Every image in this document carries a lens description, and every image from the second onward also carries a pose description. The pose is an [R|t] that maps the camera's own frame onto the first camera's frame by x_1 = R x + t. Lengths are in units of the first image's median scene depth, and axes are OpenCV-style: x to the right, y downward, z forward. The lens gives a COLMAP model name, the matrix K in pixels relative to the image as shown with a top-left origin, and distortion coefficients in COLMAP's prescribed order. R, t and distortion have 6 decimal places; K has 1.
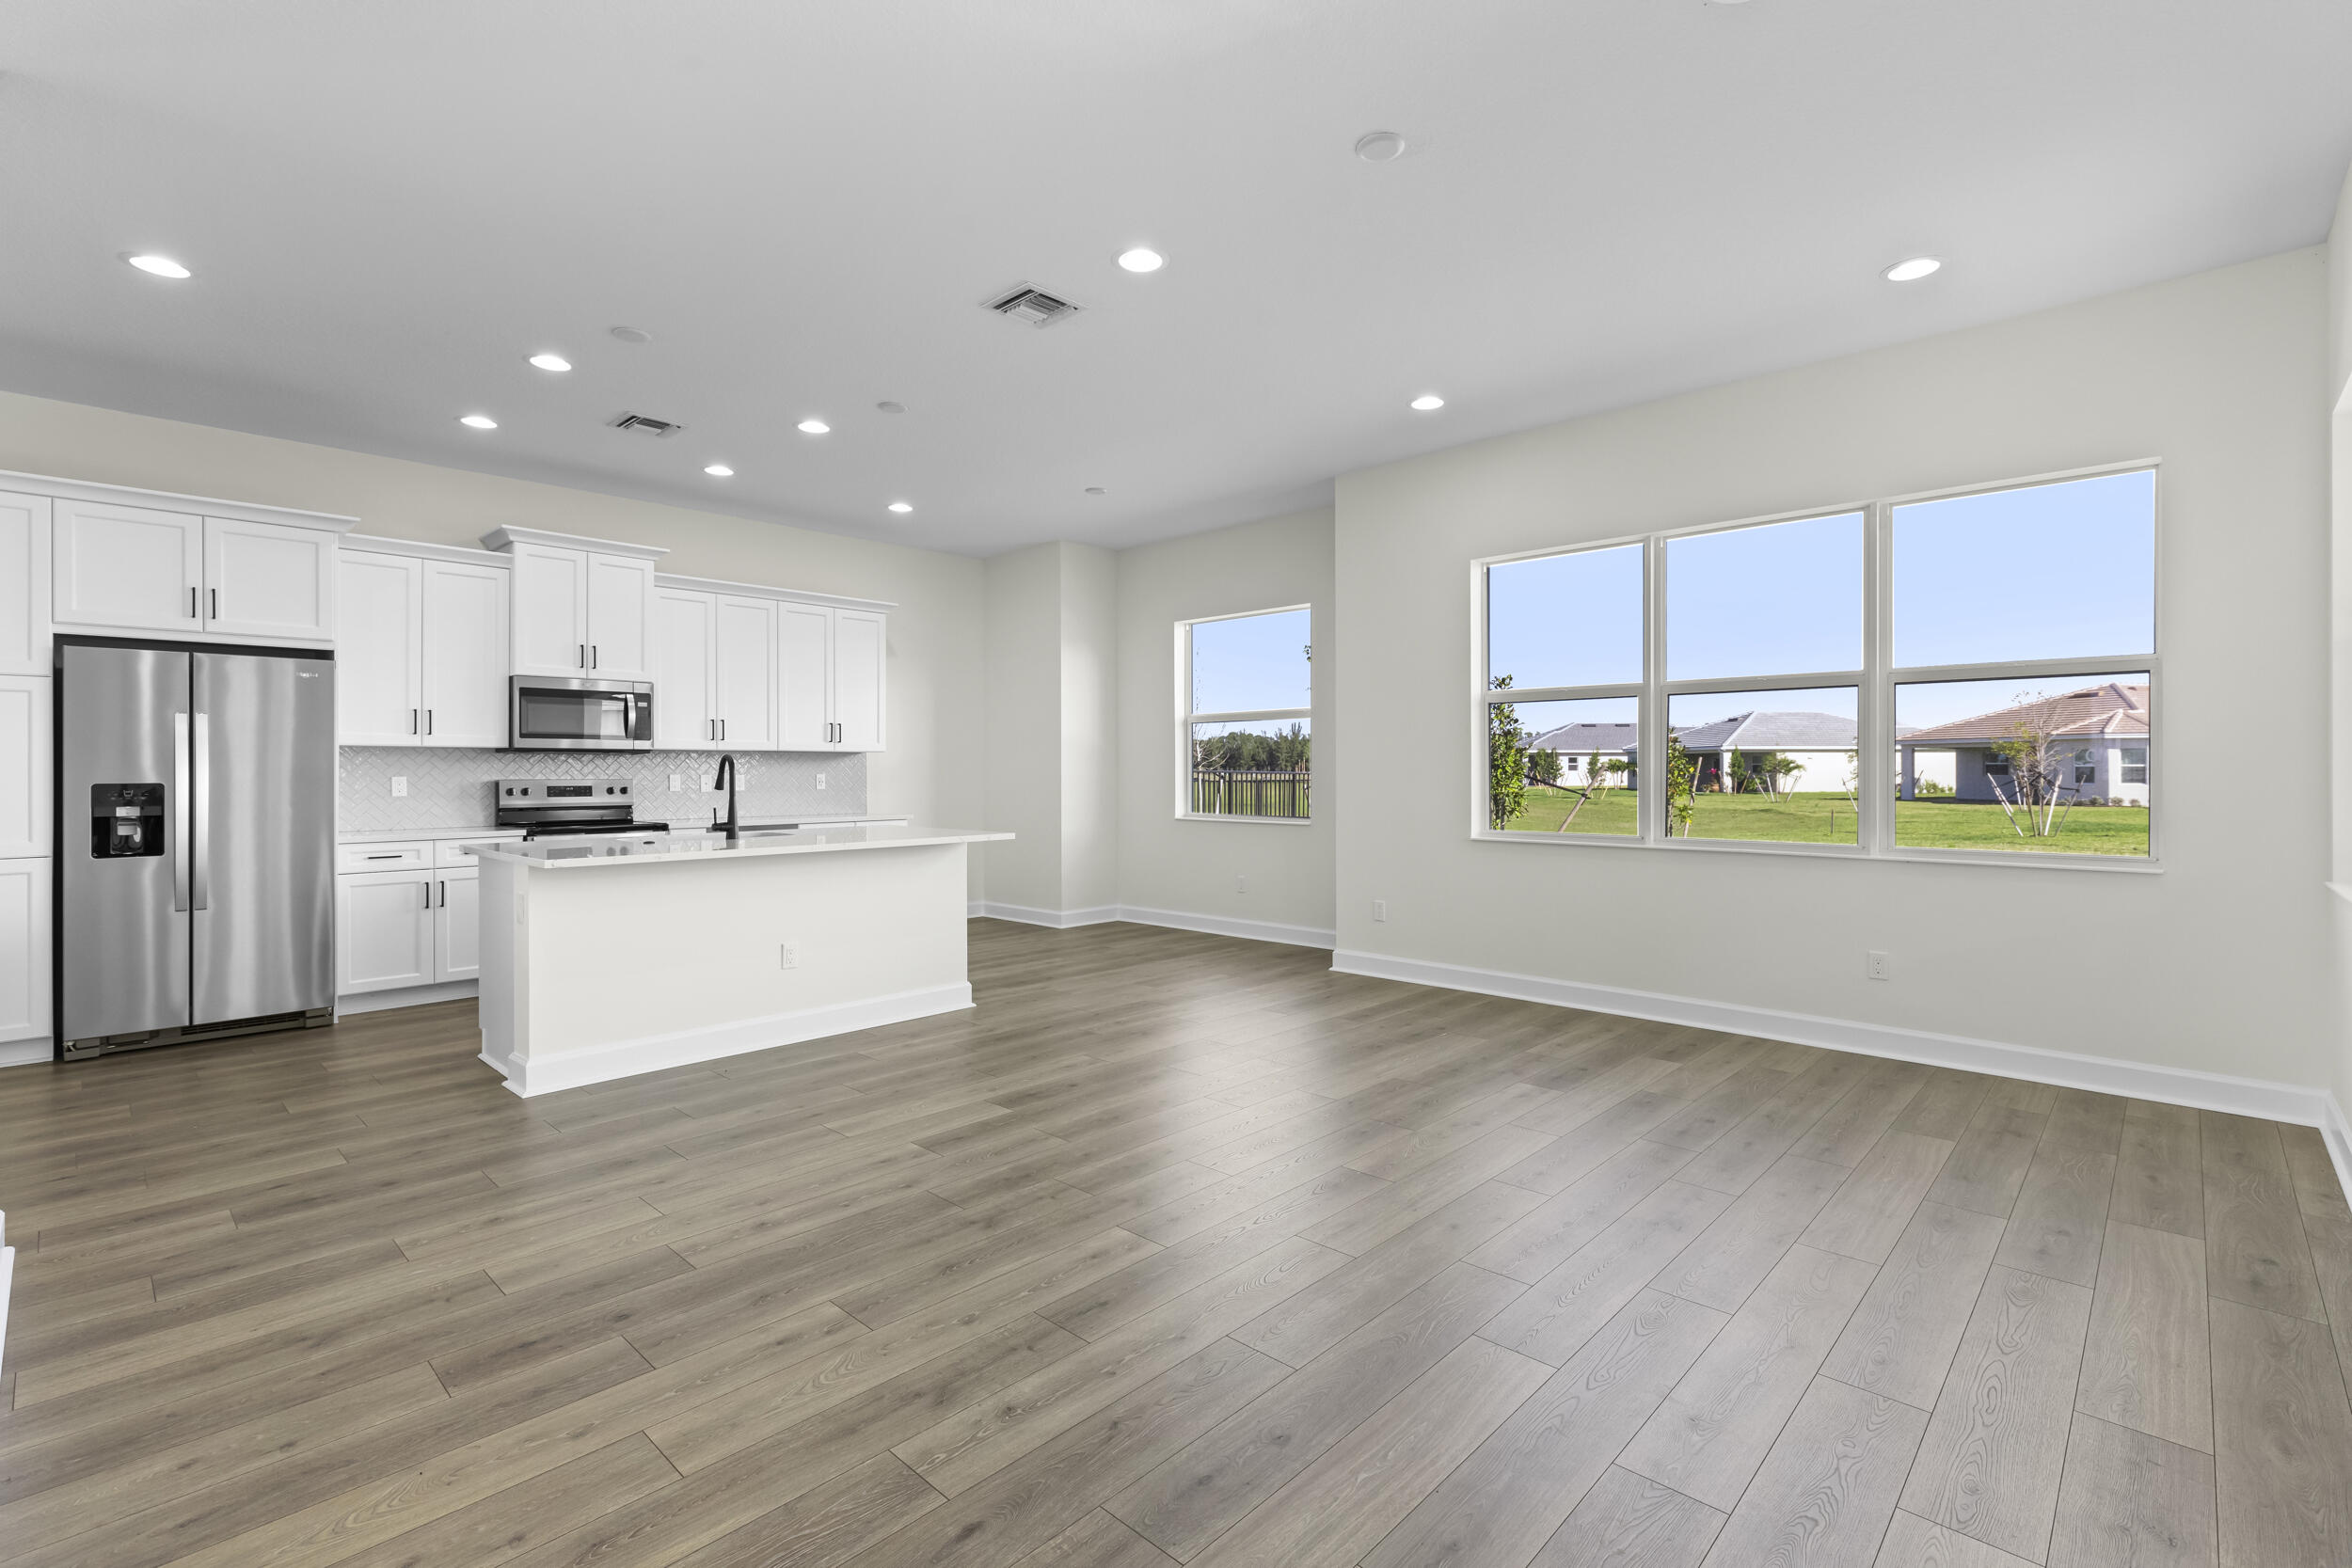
lens RADIAL K [[1050.6, 0, 1167.7], [0, 1050.6, 770.1], [0, 0, 1]] dist [0.000107, 0.000227]
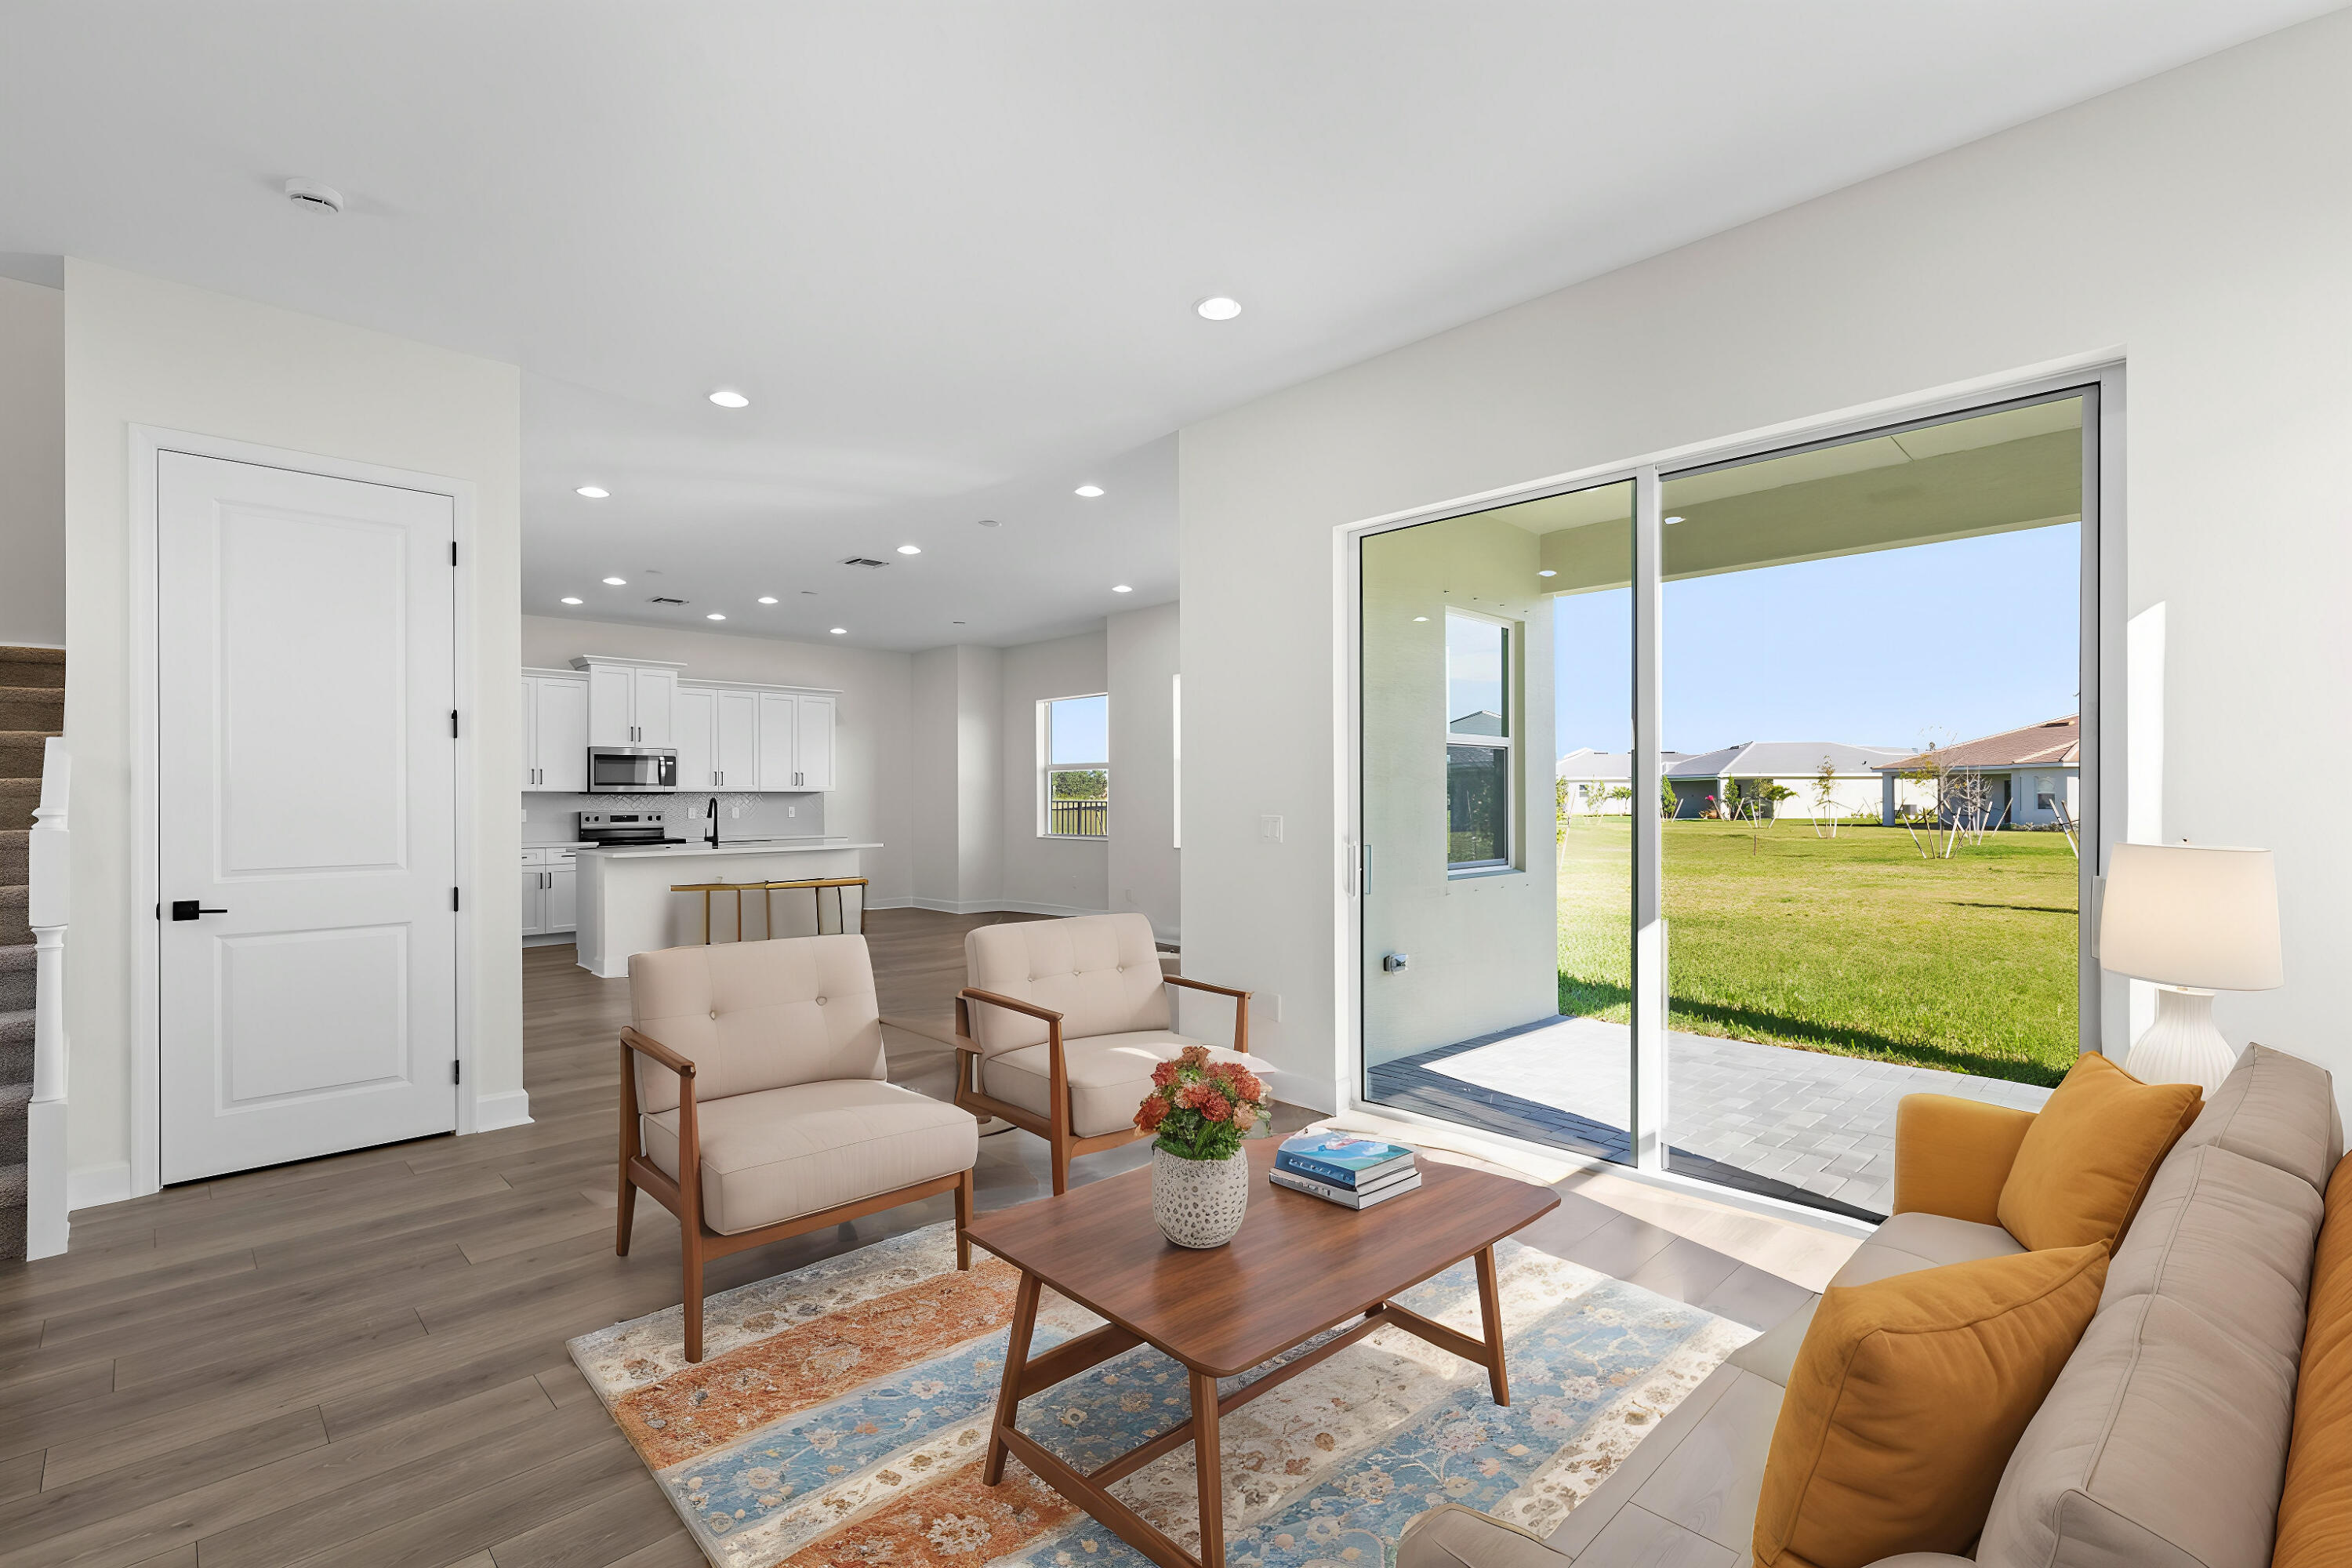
lens RADIAL K [[1050.7, 0, 1171.1], [0, 1050.7, 799.5], [0, 0, 1]] dist [0.000107, 0.000227]
pose [[0.999392, -0.001387, -0.034836, 0.299208], [0.001474, 0.999996, 0.002458, -0.010946], [0.034832, -0.002508, 0.999390, -0.536204]]
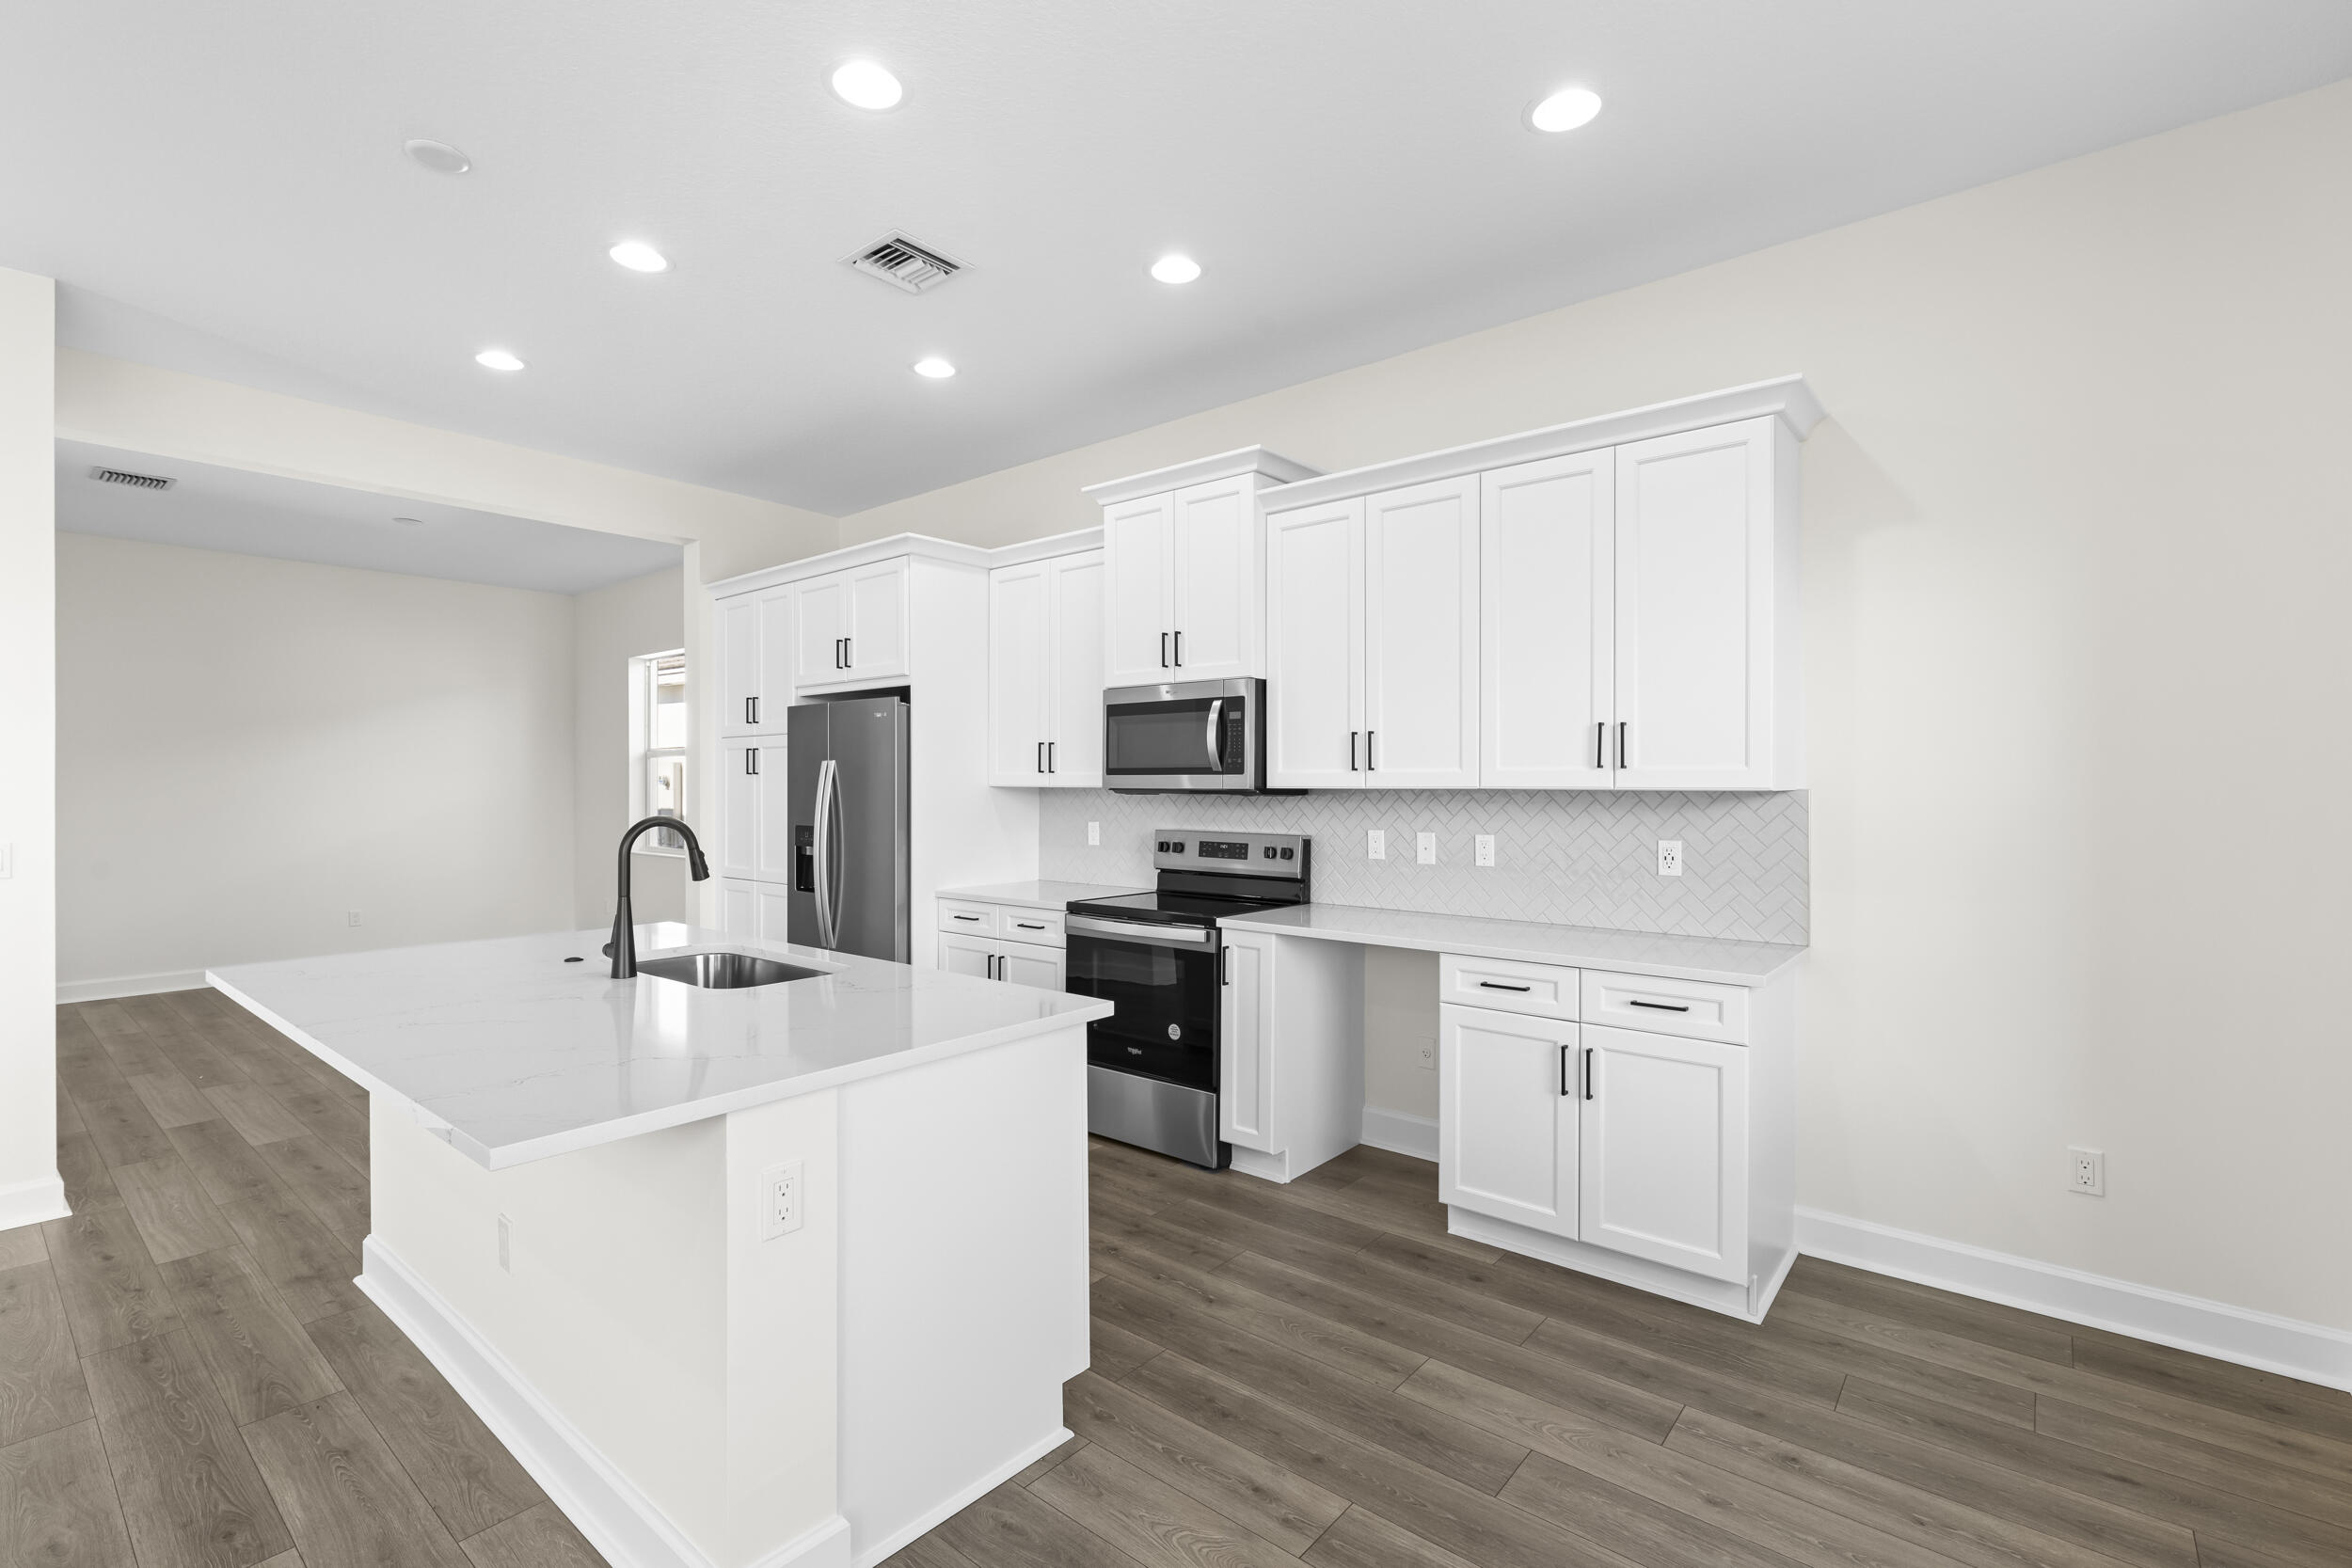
lens RADIAL K [[1050.6, 0, 1180.7], [0, 1050.6, 777.2], [0, 0, 1]] dist [0.000107, 0.000227]
pose [[0.071361, -0.002726, -0.997447, 0.100298], [0.000533, 0.999996, -0.002695, -0.024755], [0.997450, -0.000340, 0.071362, 0.916733]]
